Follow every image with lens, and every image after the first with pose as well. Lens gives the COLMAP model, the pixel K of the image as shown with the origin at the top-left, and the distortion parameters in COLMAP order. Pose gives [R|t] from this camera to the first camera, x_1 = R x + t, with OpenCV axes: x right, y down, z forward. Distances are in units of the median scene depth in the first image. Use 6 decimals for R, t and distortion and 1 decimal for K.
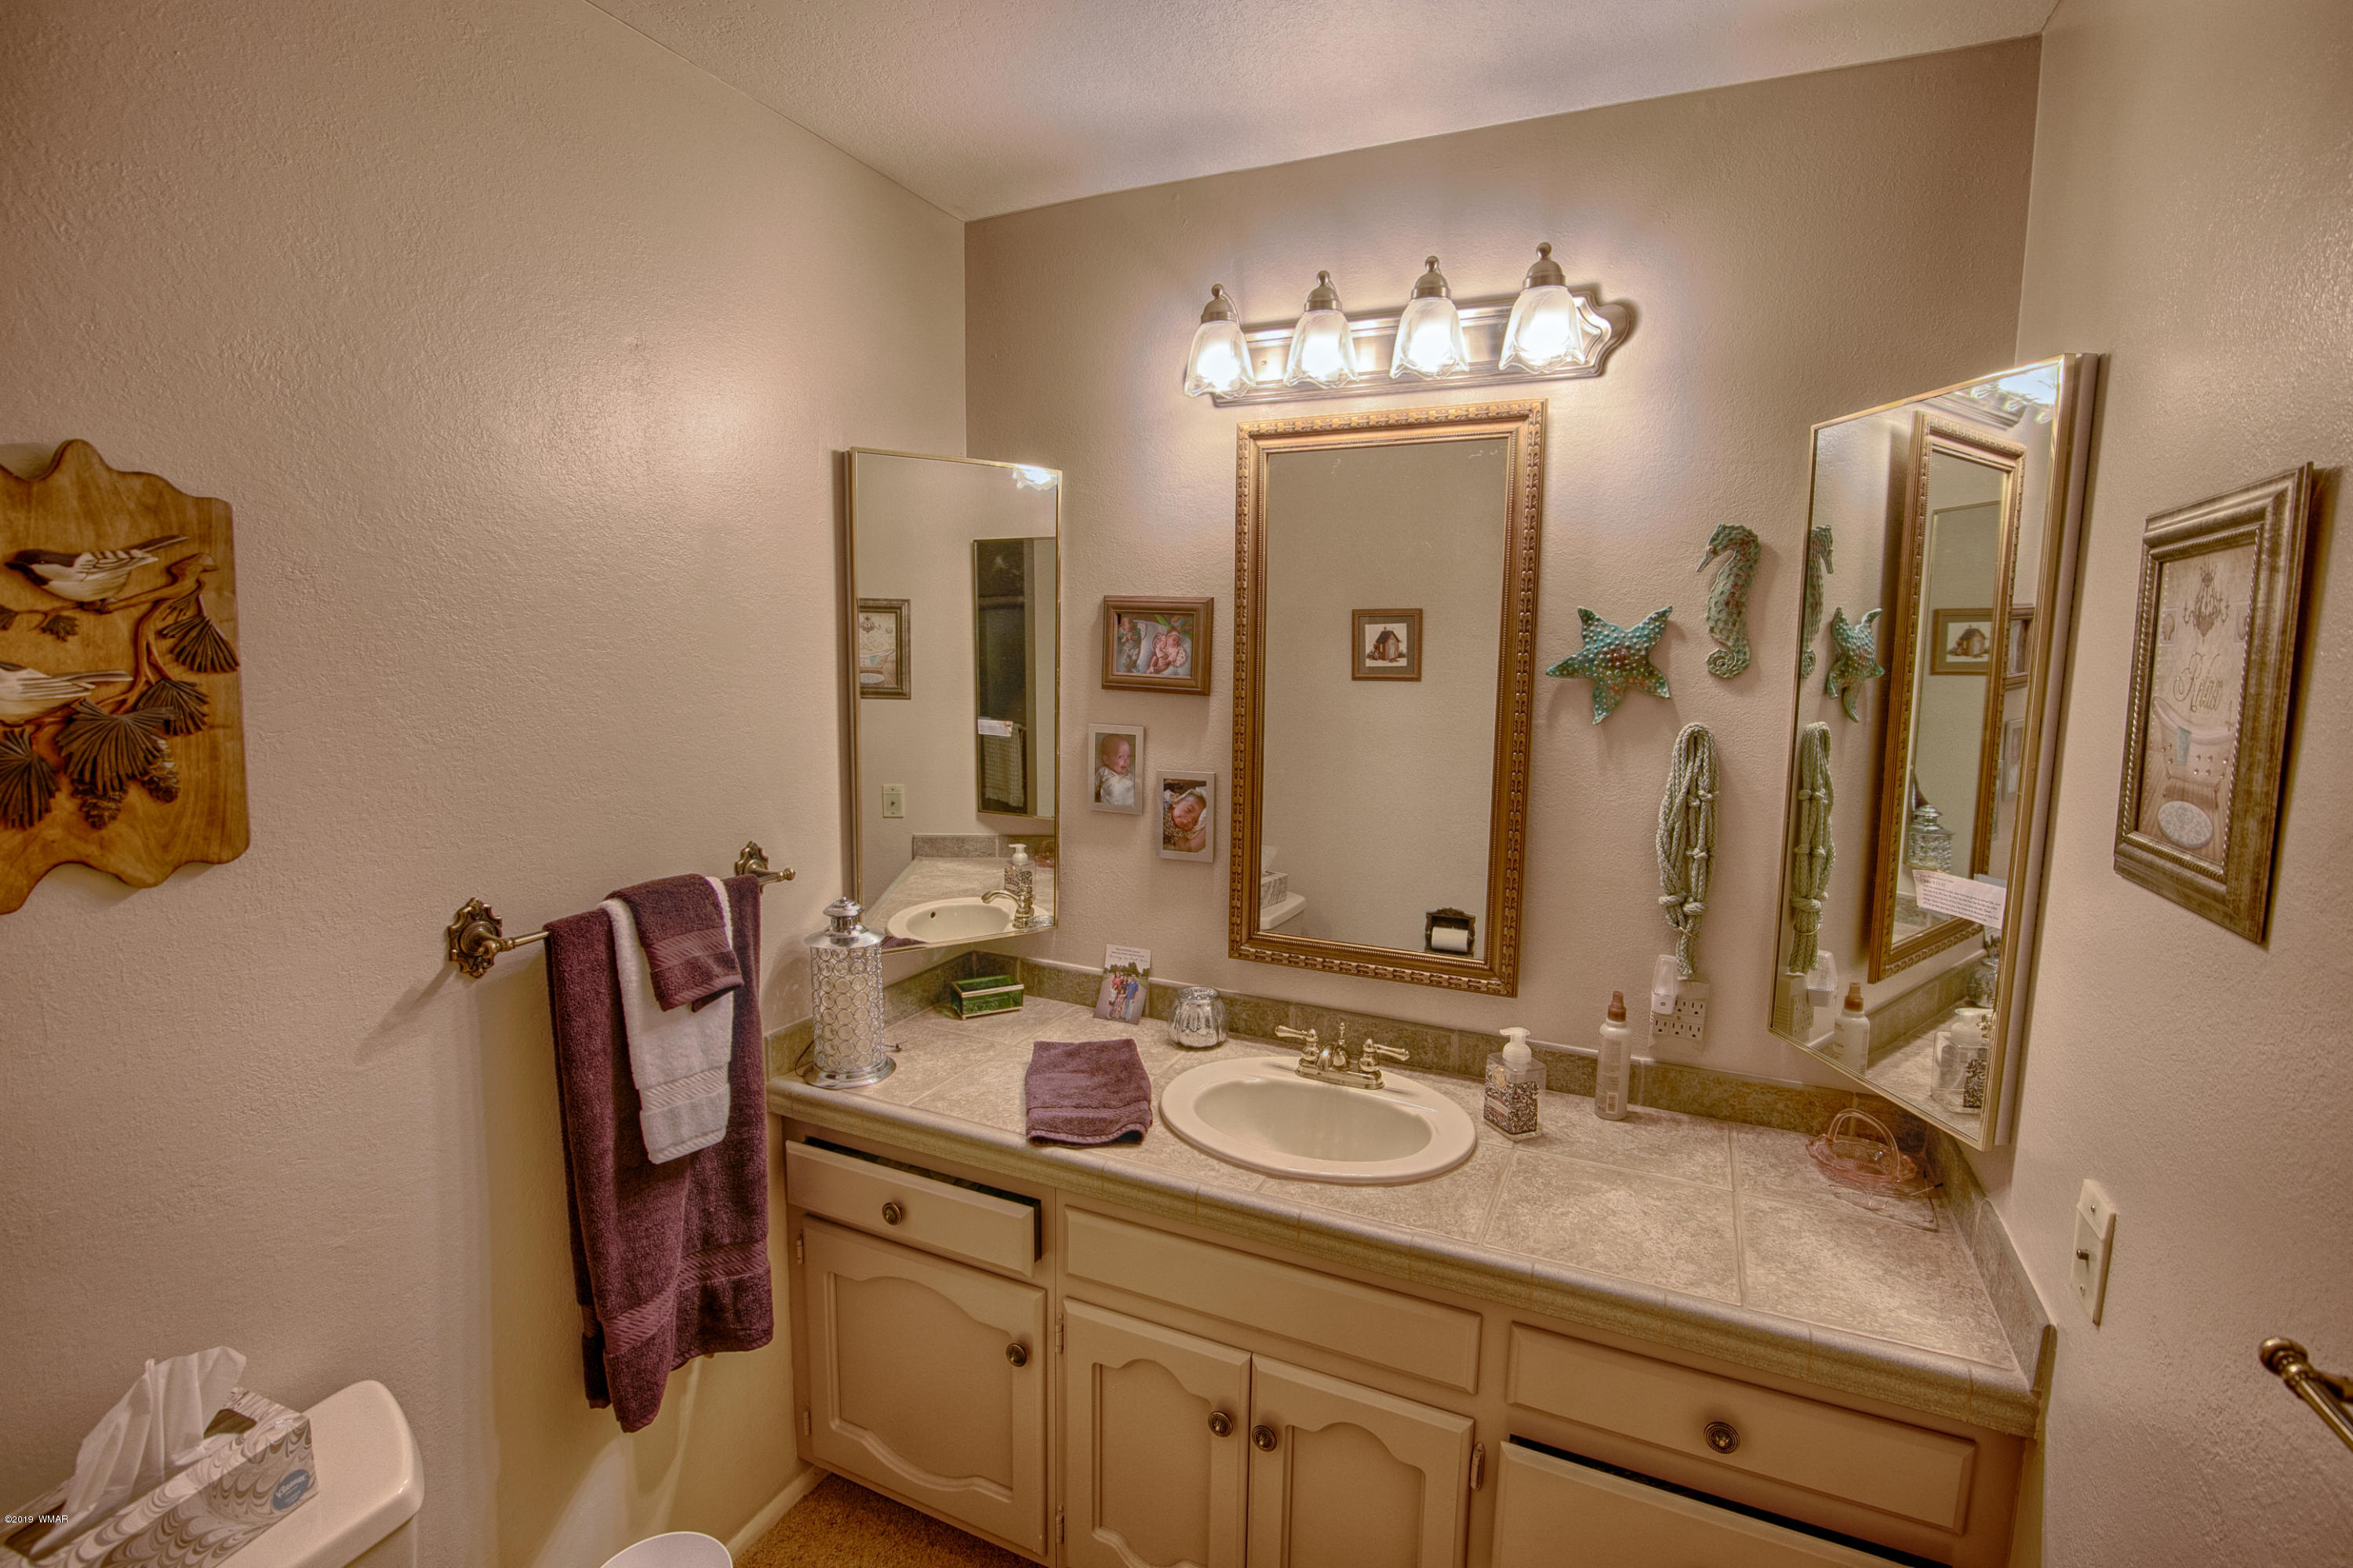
lens RADIAL K [[1072.4, 0, 1181.4], [0, 1072.4, 787.3], [0, 0, 1]] dist [-0.021489, 0.000923]
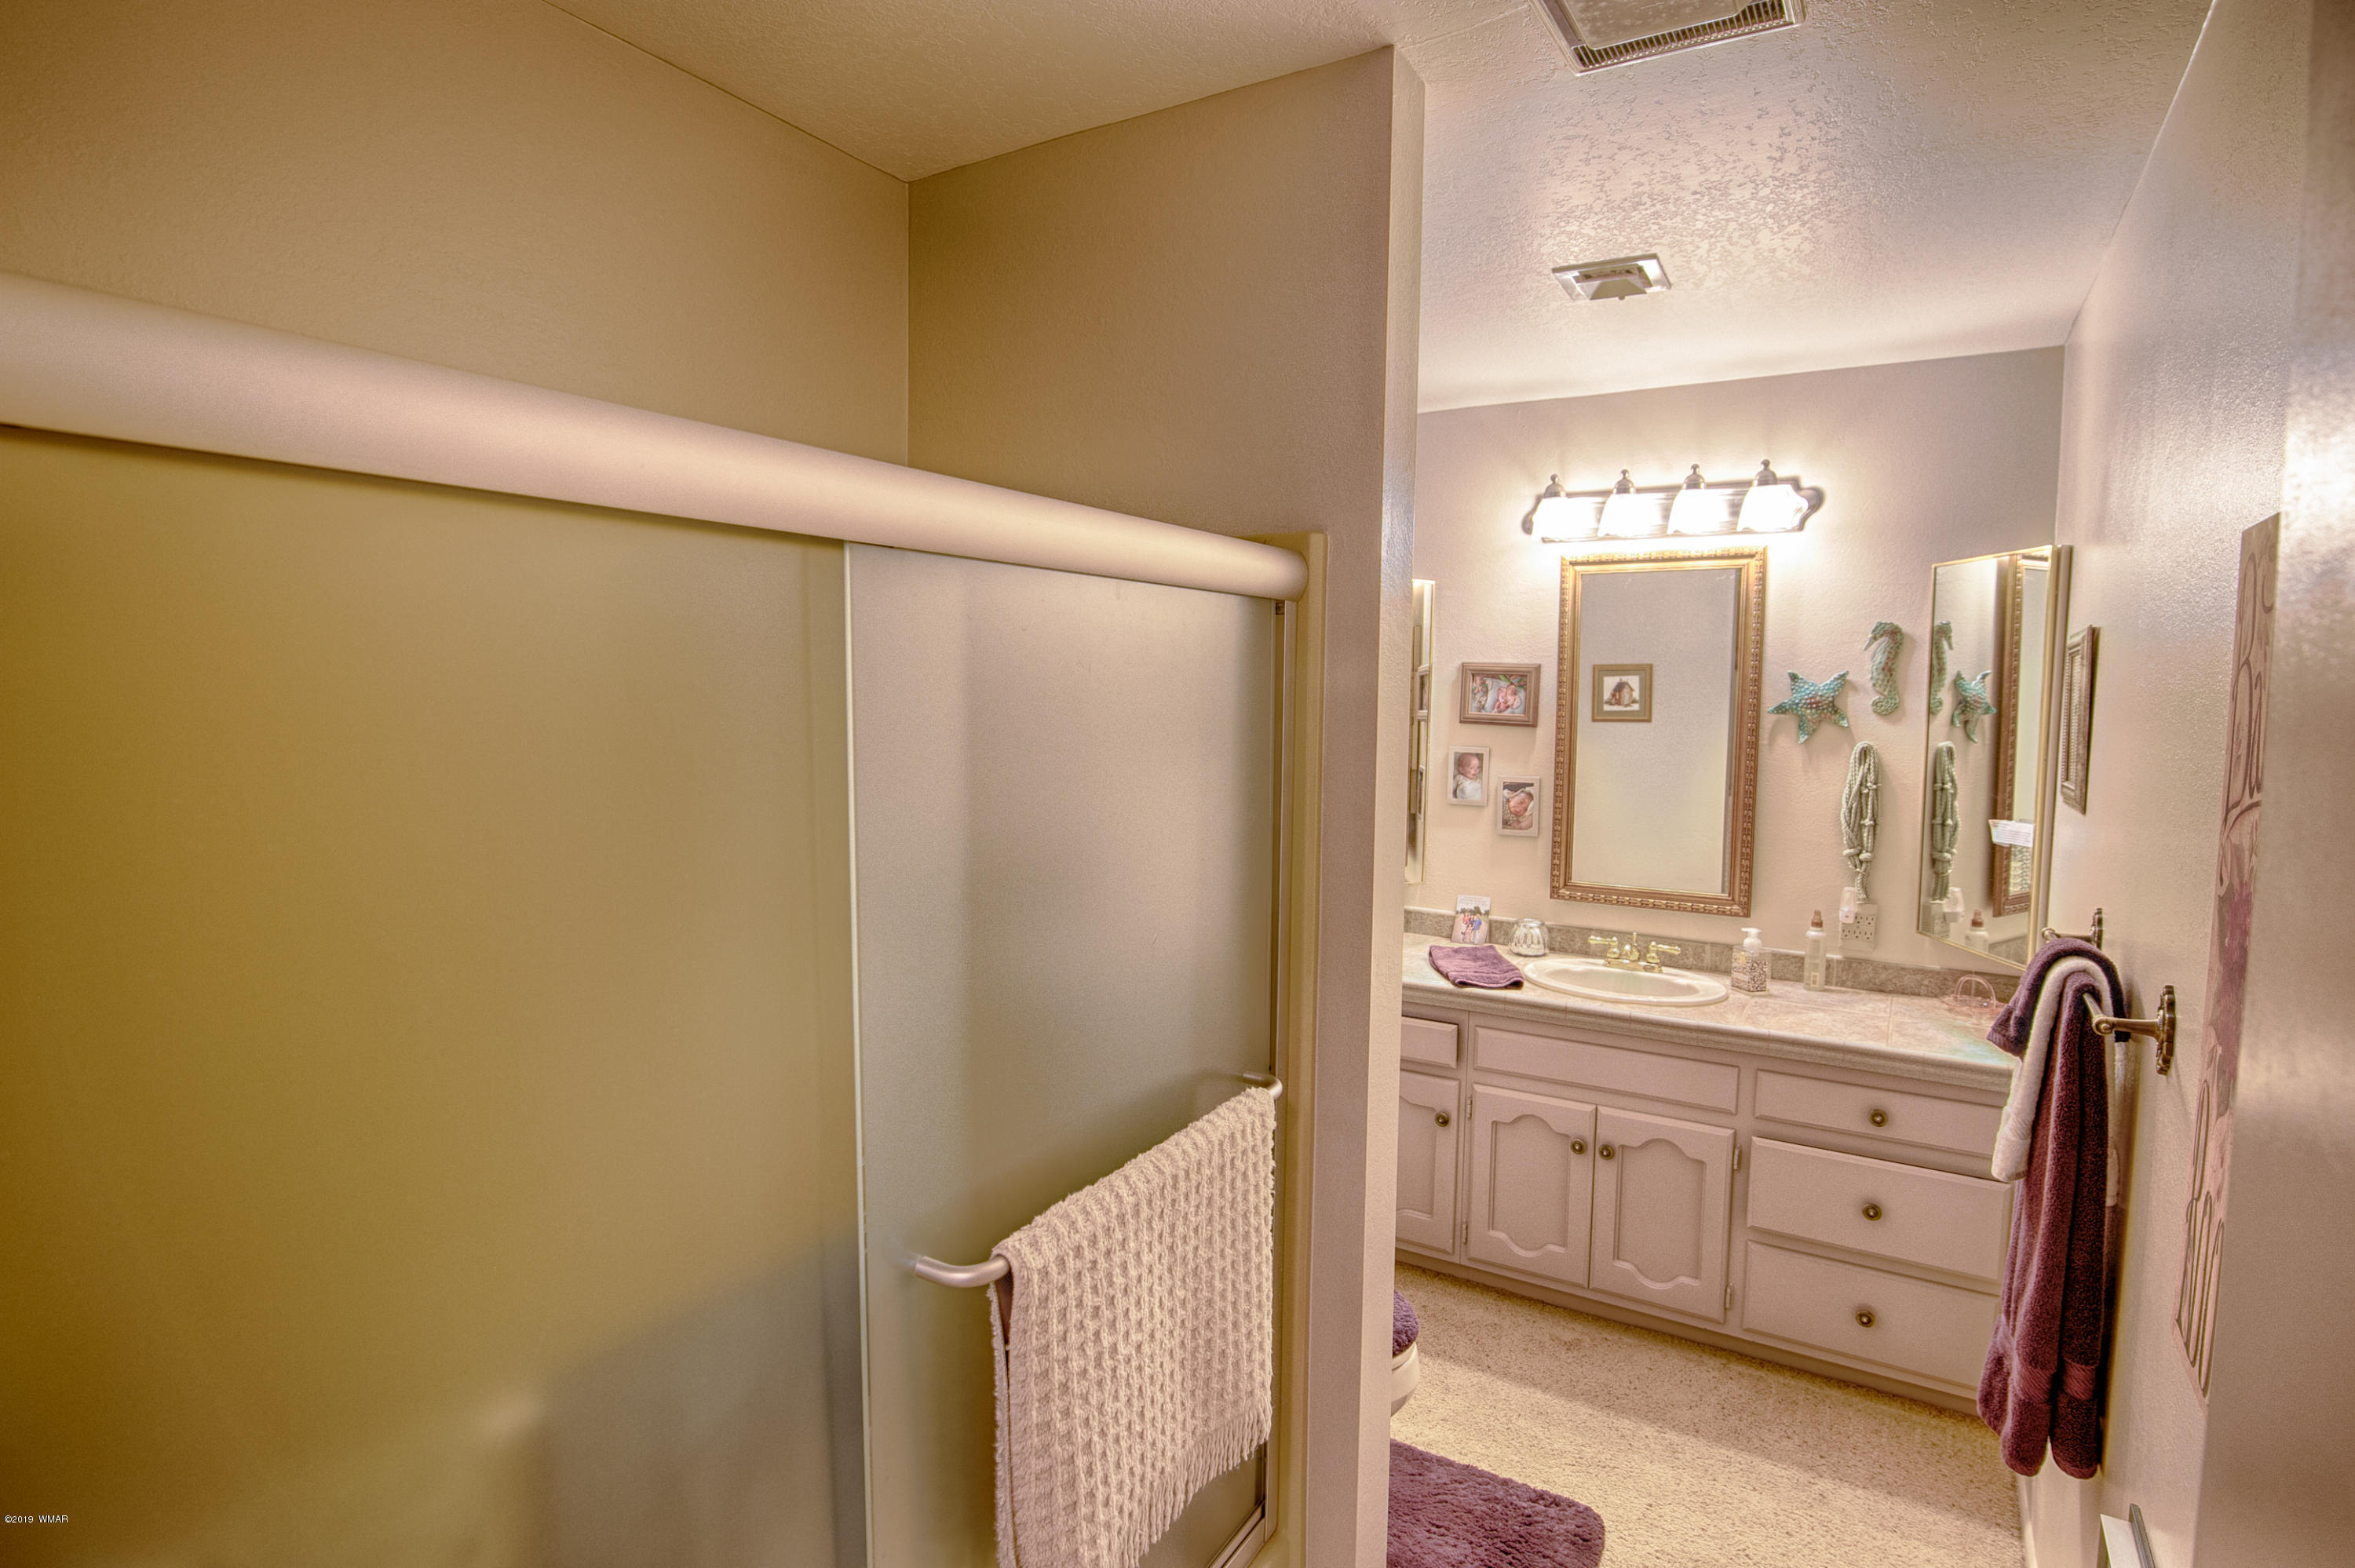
lens RADIAL K [[1205.9, 0, 1171.8], [0, 1205.9, 789.2], [0, 0, 1]] dist [-0.018476, -0.000426]
pose [[0.993749, 0.006799, -0.111426, -0.351372], [-0.012463, 0.998661, -0.050214, 0.112493], [0.110935, 0.051288, 0.992503, -0.894619]]
